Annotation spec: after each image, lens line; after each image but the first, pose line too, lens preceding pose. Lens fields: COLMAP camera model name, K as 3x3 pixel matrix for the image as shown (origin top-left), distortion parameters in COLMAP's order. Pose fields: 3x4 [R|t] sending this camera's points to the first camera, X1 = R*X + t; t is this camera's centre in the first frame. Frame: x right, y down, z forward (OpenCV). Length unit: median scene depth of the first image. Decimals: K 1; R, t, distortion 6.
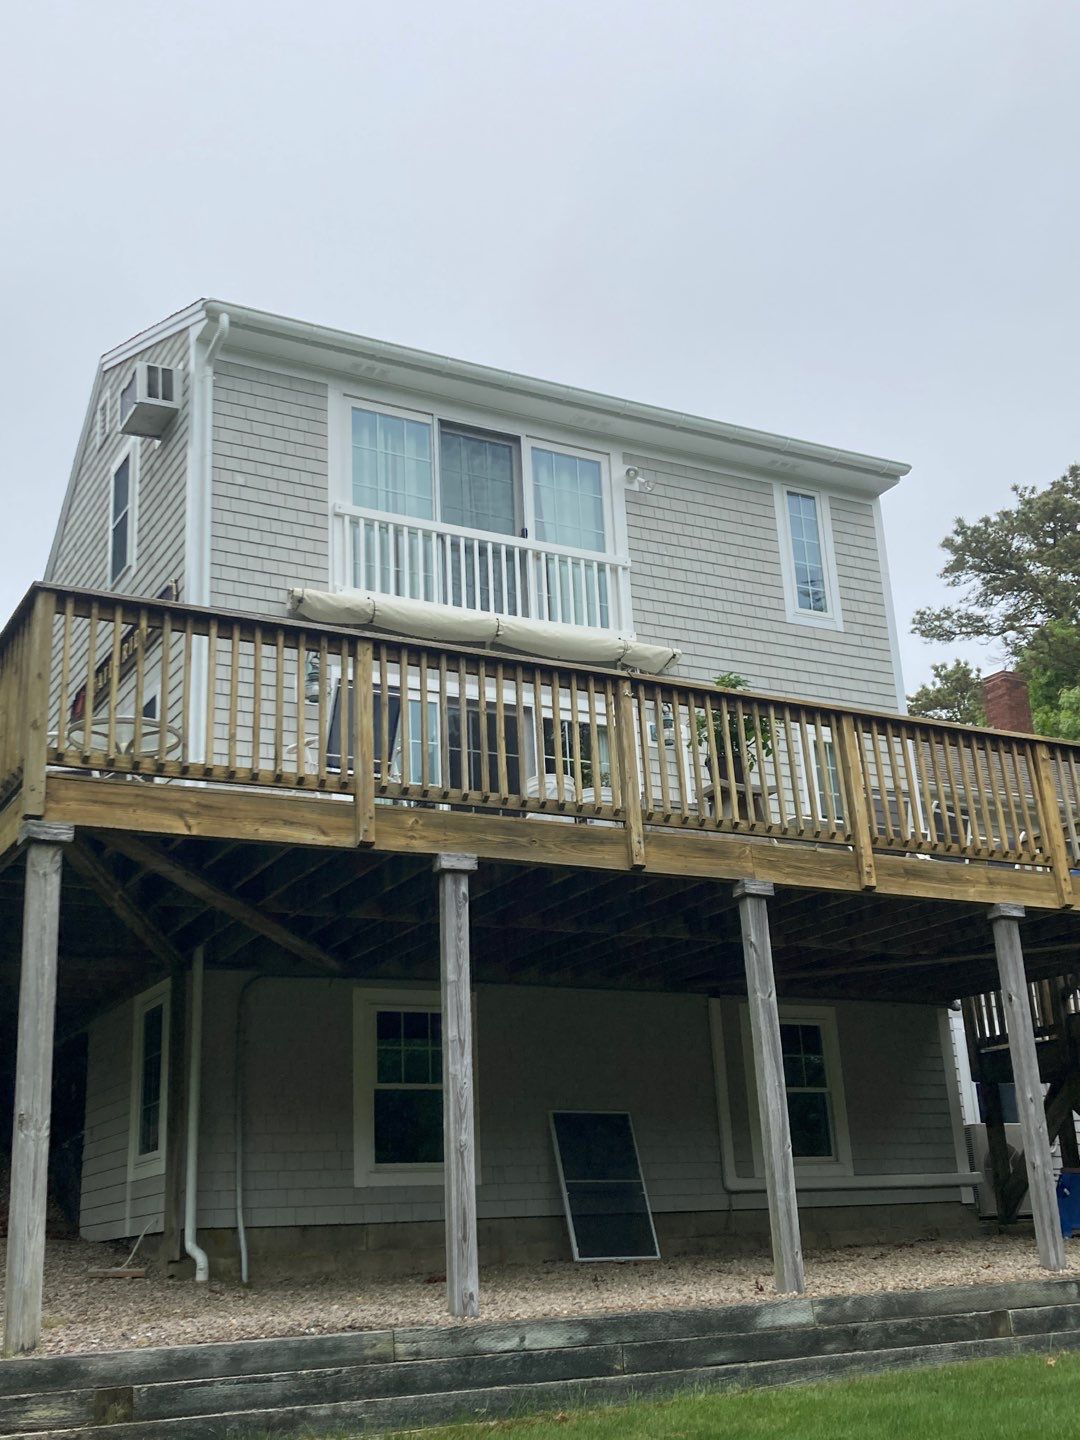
lens RADIAL K [[1658.9, 0, 564.2], [0, 1658.9, 718.9], [0, 0, 1]] dist [0.101214, -0.364180]
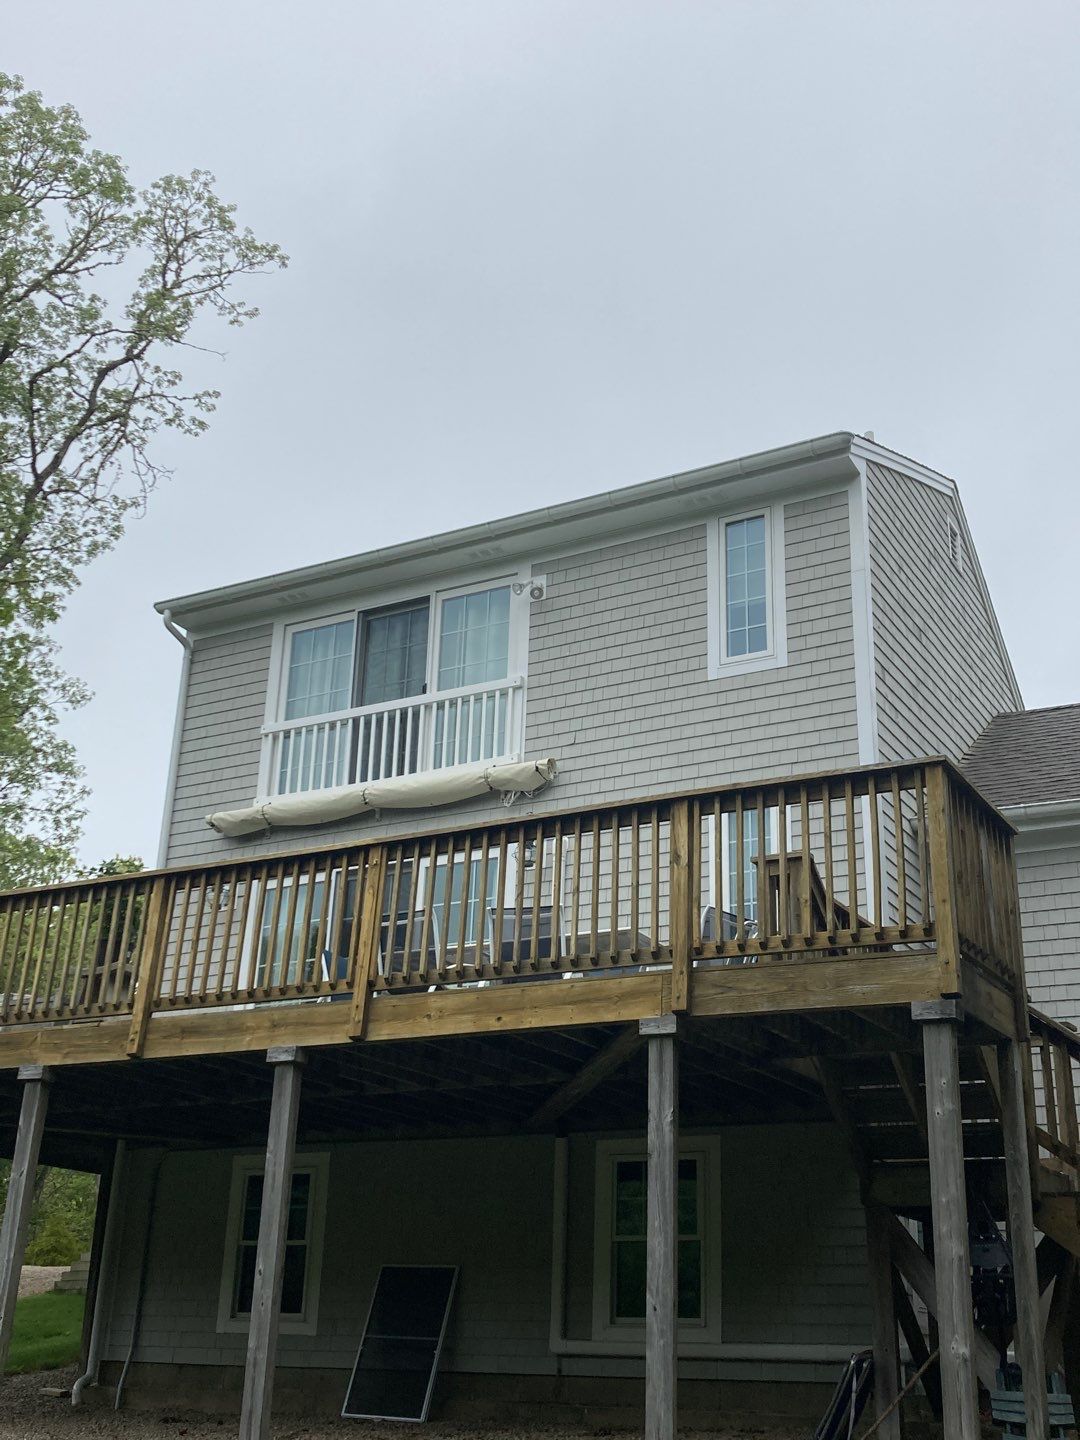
lens RADIAL K [[1658.9, 0, 564.2], [0, 1658.9, 718.9], [0, 0, 1]] dist [0.101214, -0.364180]
pose [[0.520742, -0.251160, -0.815933, 0.872202], [0.216547, 0.963347, -0.158334, 0.089800], [0.825794, -0.094236, 0.556043, 0.500865]]
